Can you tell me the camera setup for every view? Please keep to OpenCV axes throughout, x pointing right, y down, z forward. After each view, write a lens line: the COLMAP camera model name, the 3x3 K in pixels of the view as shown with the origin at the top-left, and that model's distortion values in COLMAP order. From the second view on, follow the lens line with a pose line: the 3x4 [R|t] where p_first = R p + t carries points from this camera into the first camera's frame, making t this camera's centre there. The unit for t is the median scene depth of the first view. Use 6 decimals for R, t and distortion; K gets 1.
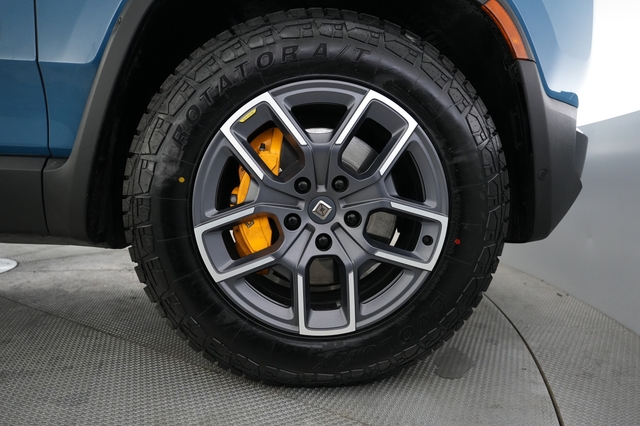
lens RADIAL K [[388.2, 0, 320.1], [0, 388.2, 210.1], [0, 0, 1]] dist [-0.002018, -0.000561]
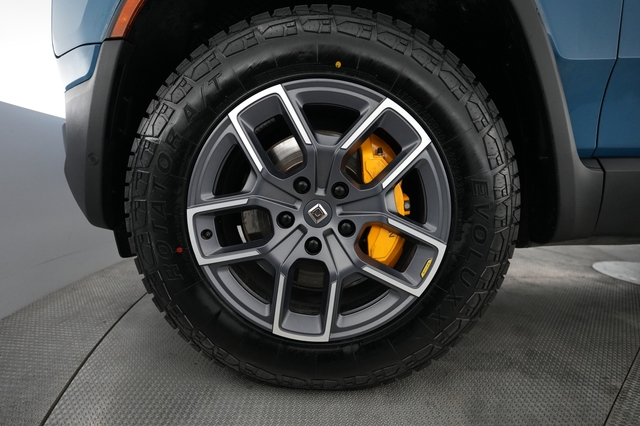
lens RADIAL K [[321.6, 0, 323.3], [0, 321.6, 211.9], [0, 0, 1]] dist [-0.001405, -0.001077]
pose [[0.978992, 0.177686, -0.100010, 0.102469], [-0.177272, 0.984075, 0.013077, -0.017677], [0.100741, 0.004927, 0.994900, 0.197482]]
